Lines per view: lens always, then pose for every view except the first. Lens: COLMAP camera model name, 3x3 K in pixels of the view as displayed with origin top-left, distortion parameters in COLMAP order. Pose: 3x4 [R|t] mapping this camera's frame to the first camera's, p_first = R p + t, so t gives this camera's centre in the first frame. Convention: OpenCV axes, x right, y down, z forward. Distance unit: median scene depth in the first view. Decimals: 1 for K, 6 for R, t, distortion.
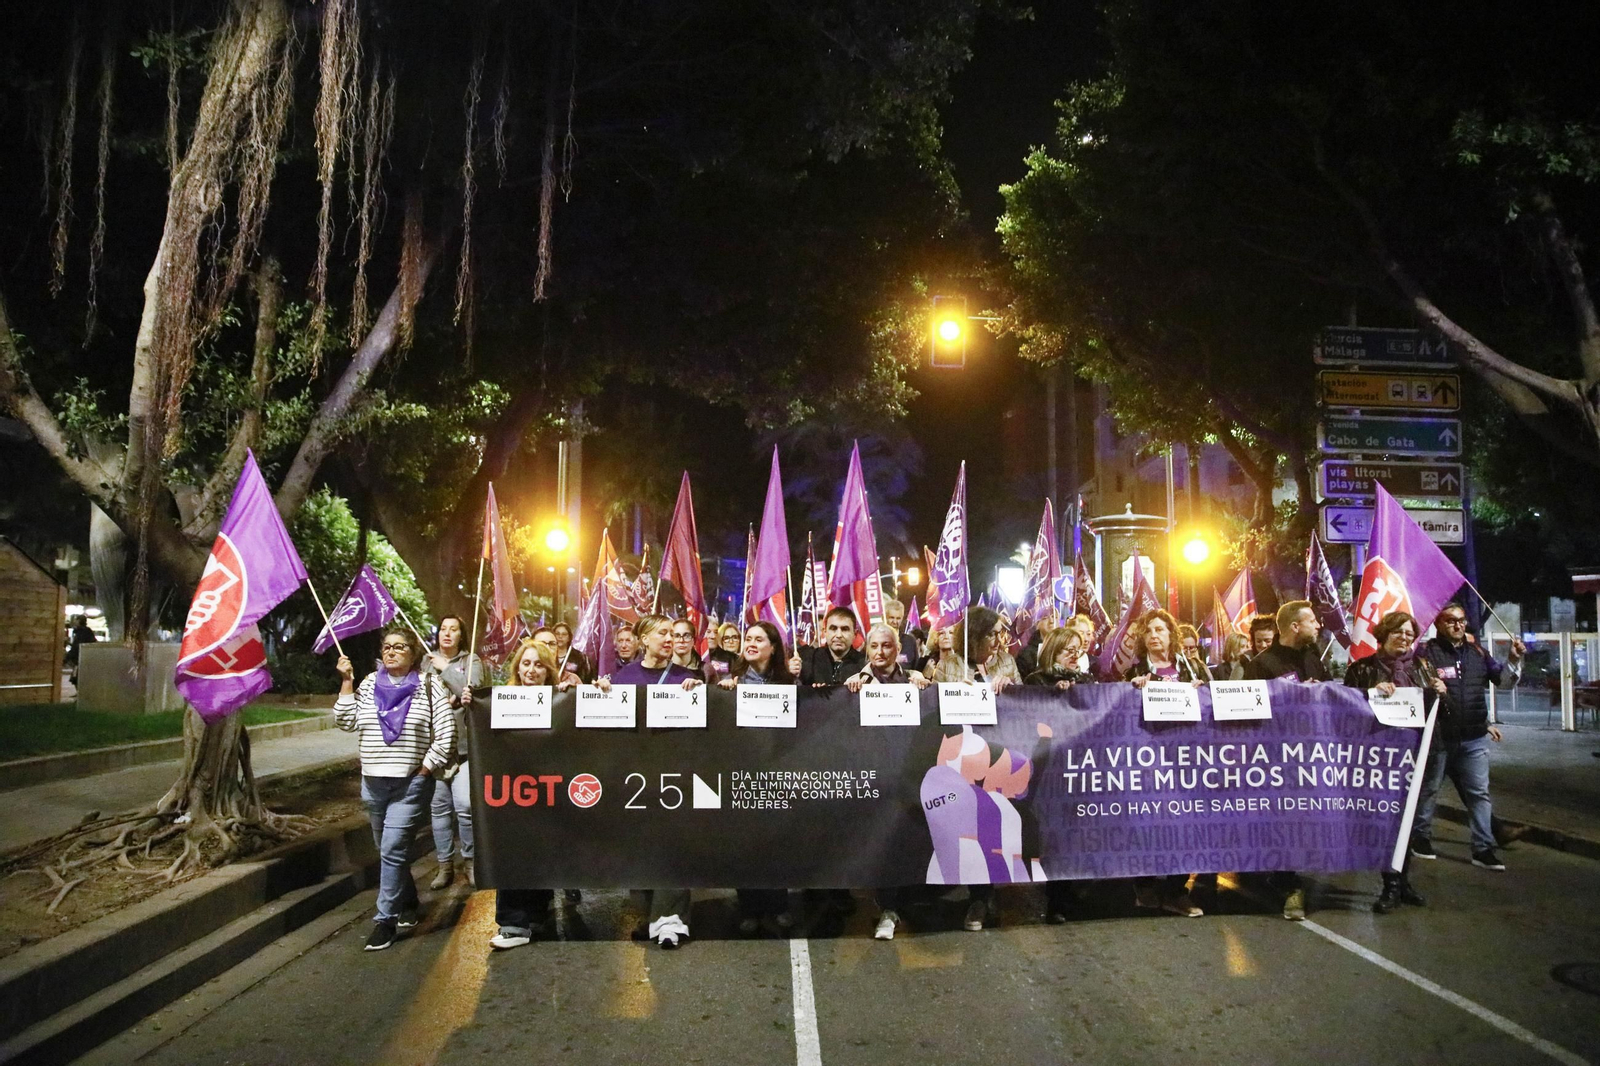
lens RADIAL K [[1173.8, 0, 795.3], [0, 1173.8, 535.9], [0, 0, 1]] dist [-0.009086, -0.005370]
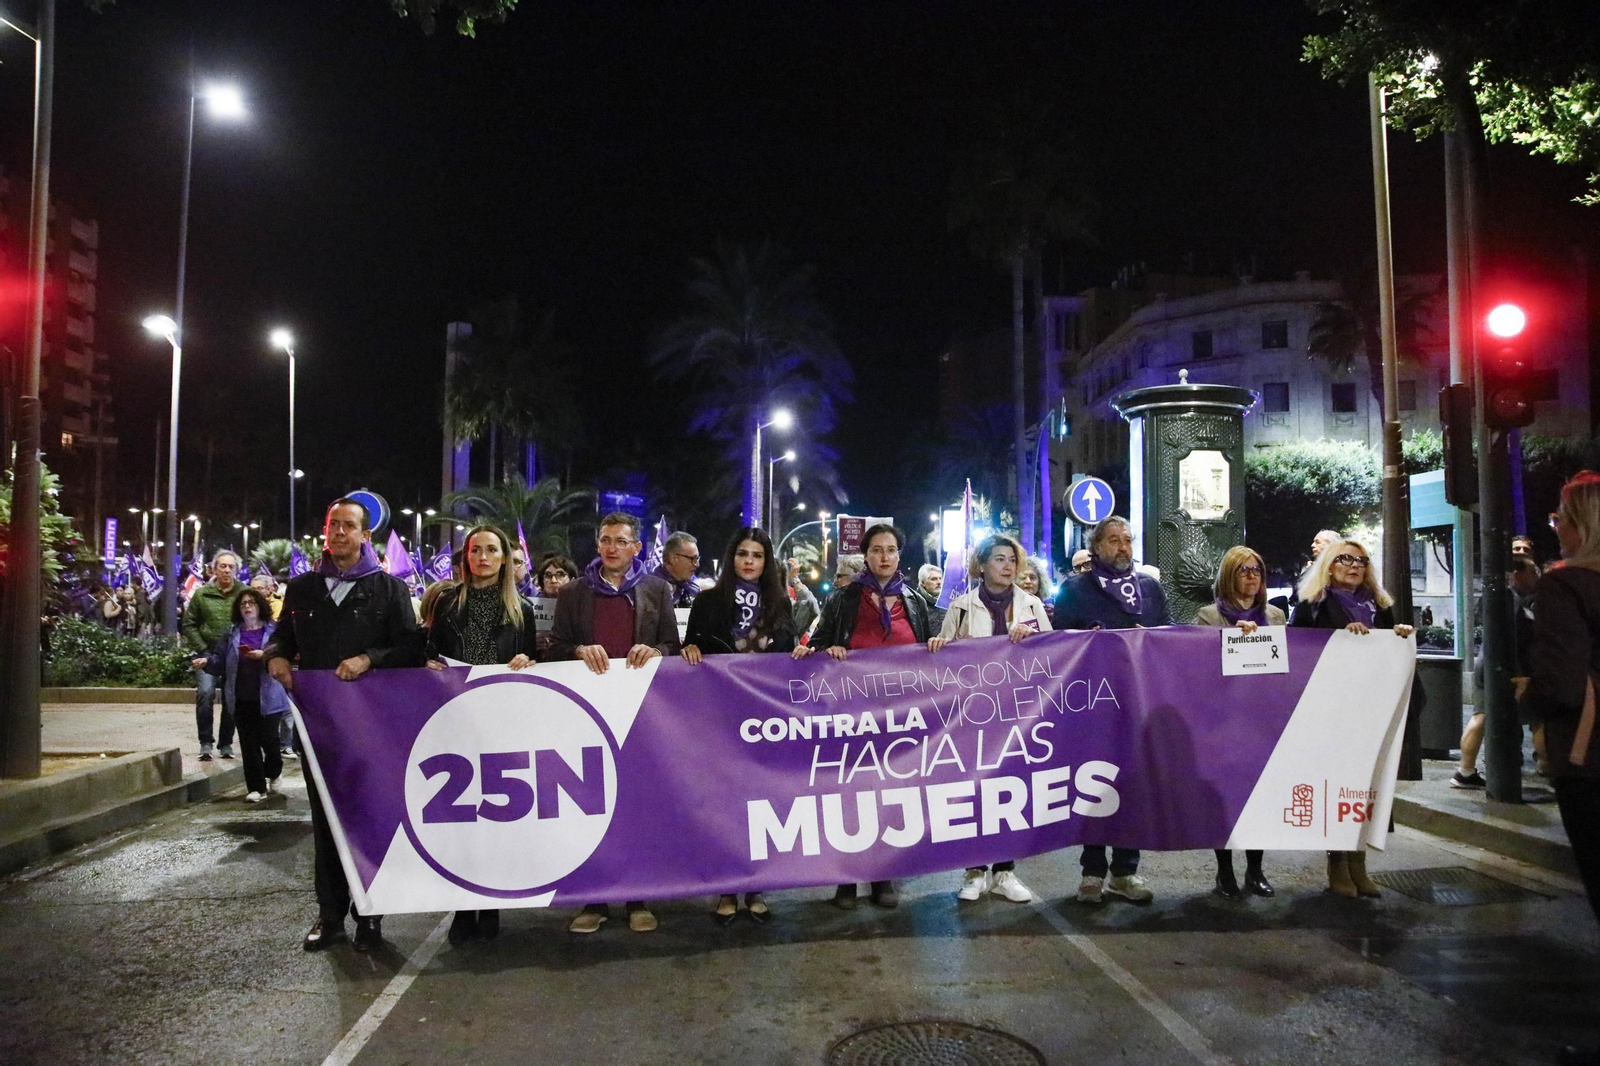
lens RADIAL K [[1117.6, 0, 800.4], [0, 1117.6, 534.6], [0, 0, 1]] dist [-0.078890, 0.023408]
pose [[0.998121, -0.008184, 0.060724, 0.046380], [0.005996, 0.999329, 0.036128, 0.039224], [-0.060979, -0.035696, 0.997501, 0.433447]]
